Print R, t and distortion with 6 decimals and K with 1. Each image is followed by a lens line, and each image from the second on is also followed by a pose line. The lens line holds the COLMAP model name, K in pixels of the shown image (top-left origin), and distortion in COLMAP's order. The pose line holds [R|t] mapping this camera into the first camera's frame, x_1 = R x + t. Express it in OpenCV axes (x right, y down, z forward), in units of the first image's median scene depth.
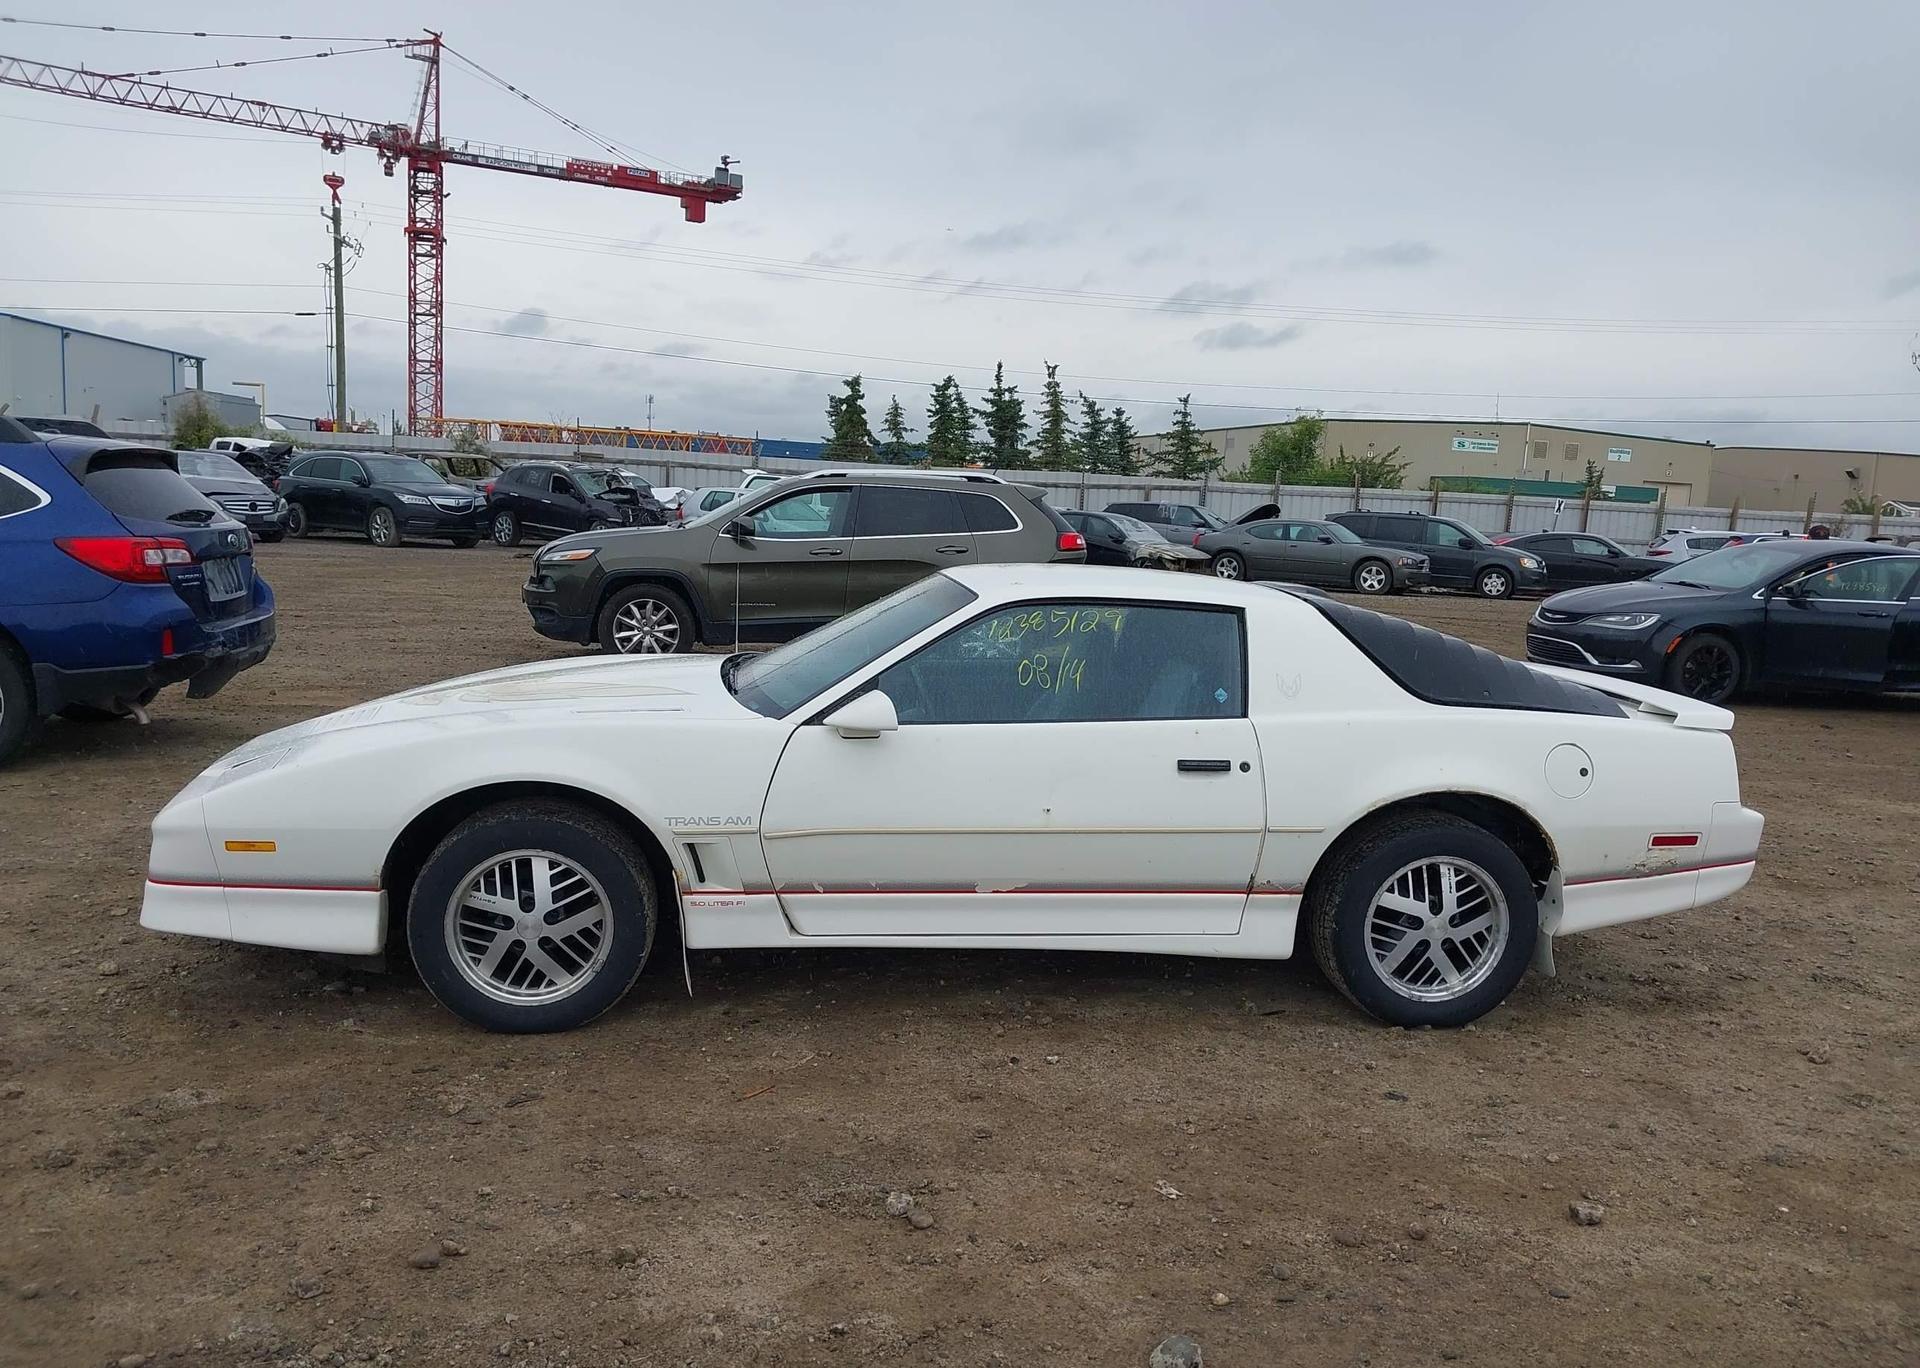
lens RADIAL K [[1499.2, 0, 968.2], [0, 1499.2, 694.3], [0, 0, 1]] dist [0.070090, -0.098493]
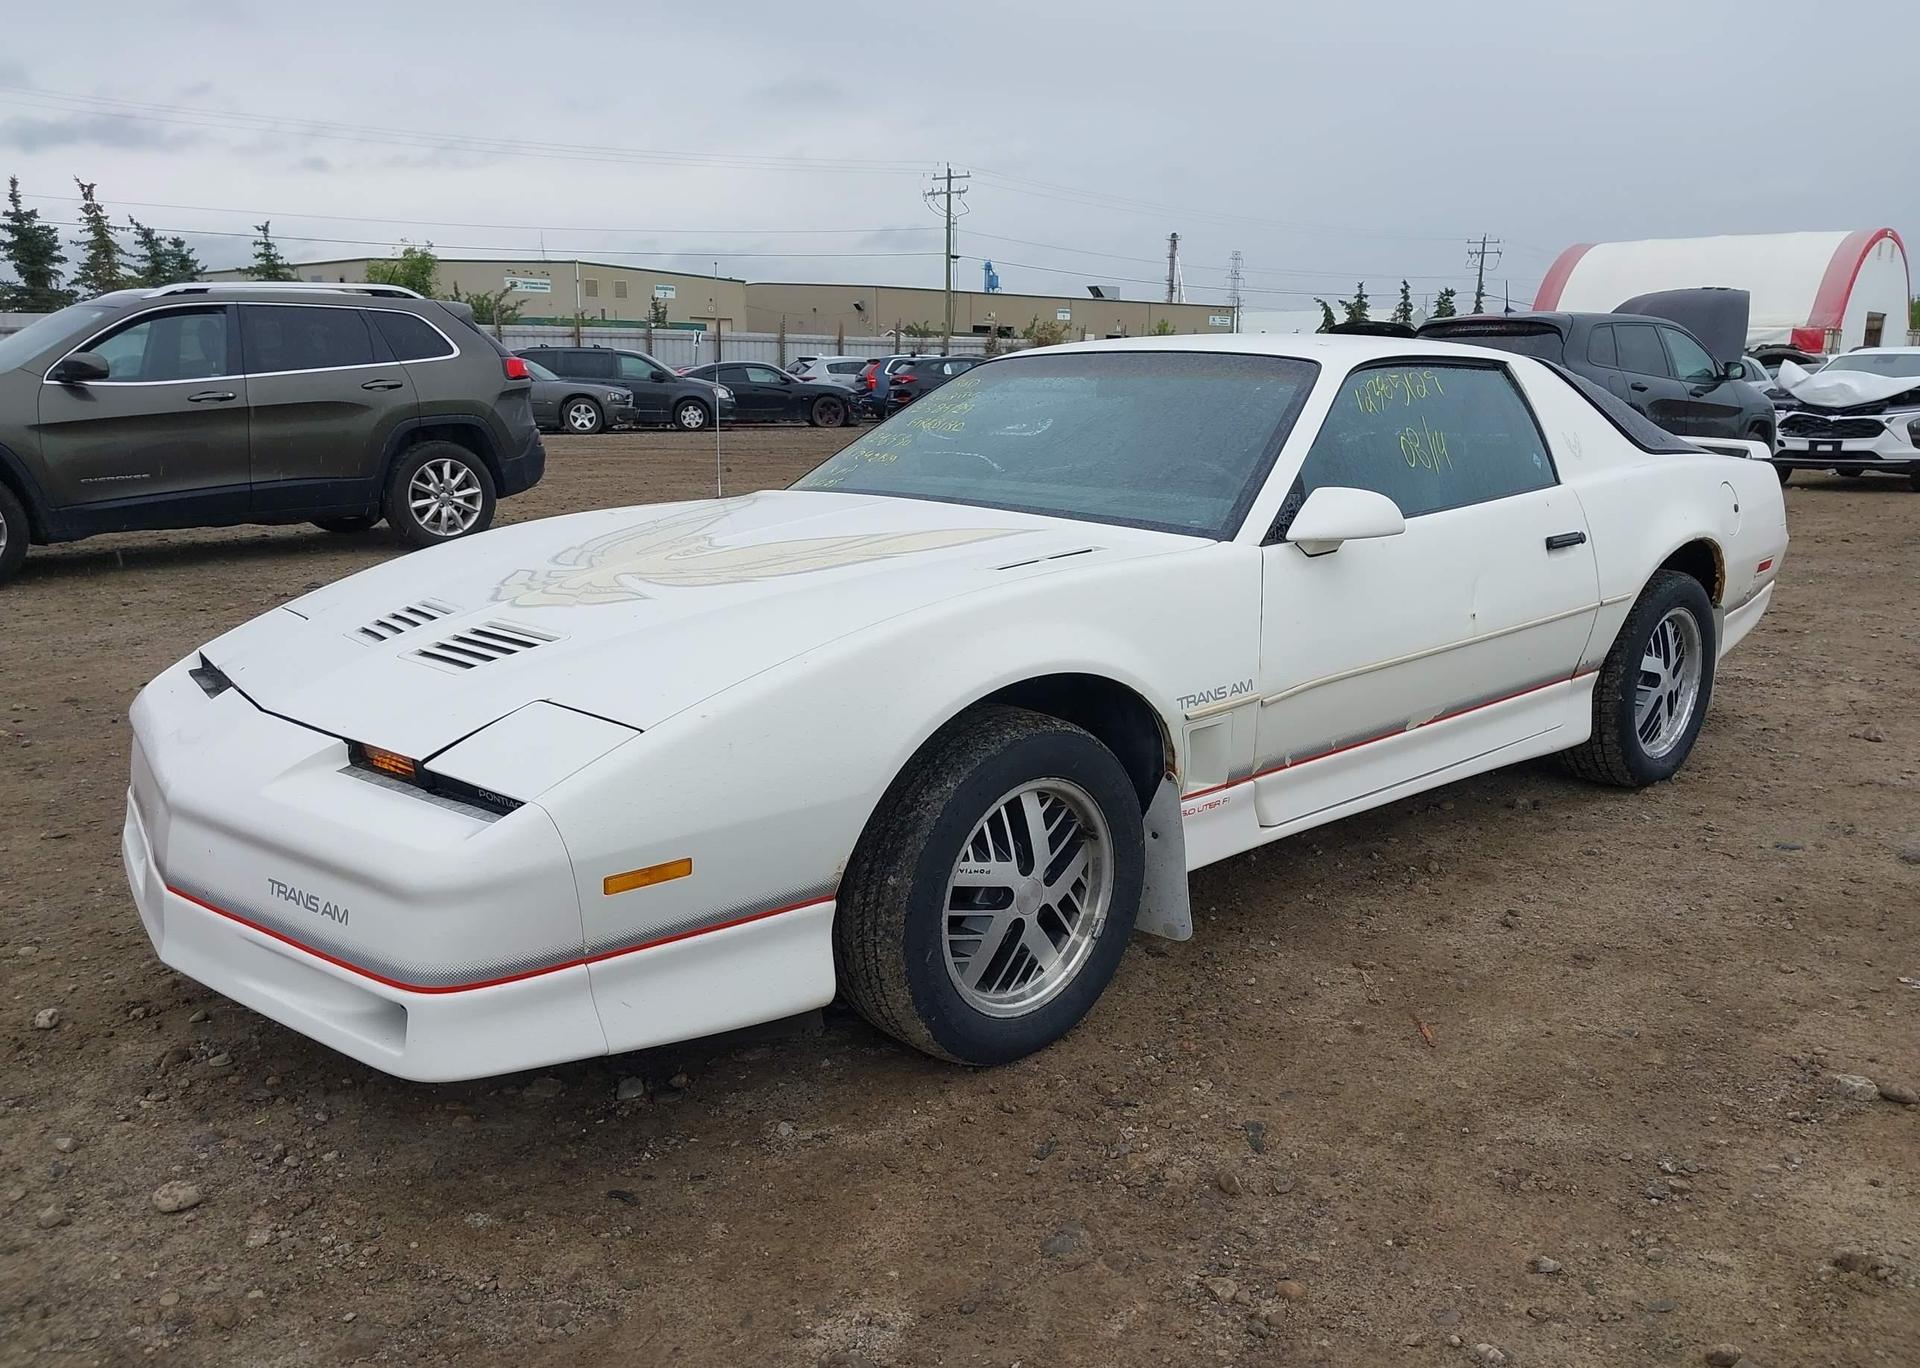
lens RADIAL K [[1499.2, 0, 970.7], [0, 1499.2, 701.4], [0, 0, 1]] dist [0.070090, -0.098493]
pose [[0.812475, -0.172207, 0.556982, -0.094567], [0.114231, 0.983884, 0.137565, -0.003239], [-0.571695, -0.048144, 0.819053, 0.069384]]
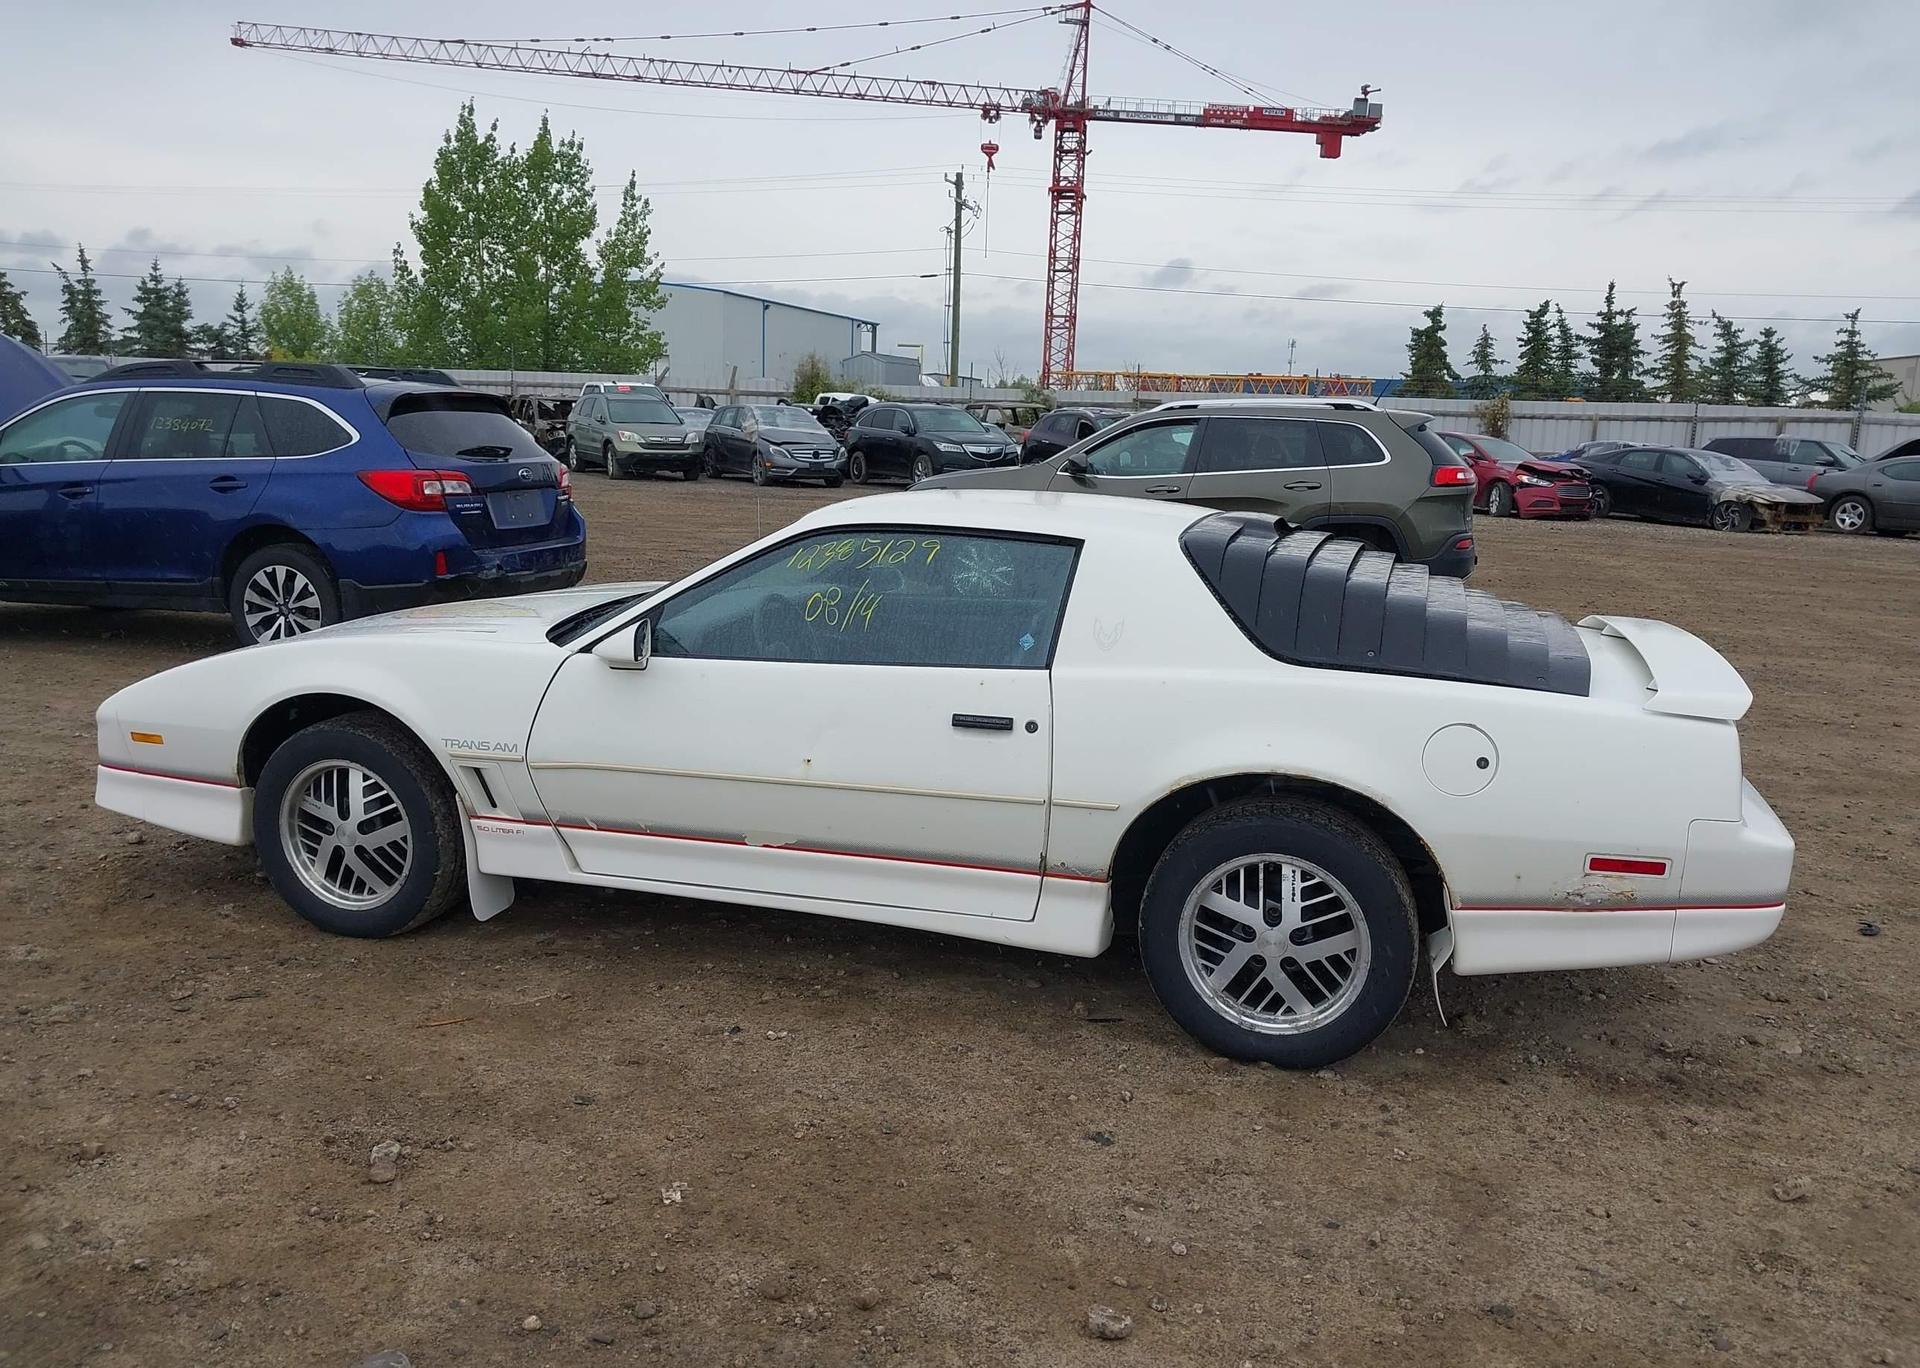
lens RADIAL K [[1499.2, 0, 973.4], [0, 1499.2, 695.1], [0, 0, 1]] dist [0.070090, -0.098493]
pose [[0.915839, 0.055903, -0.397635, 0.073055], [-0.041765, 0.998152, 0.044135, -0.000790], [0.399368, -0.023813, 0.916482, 0.031857]]
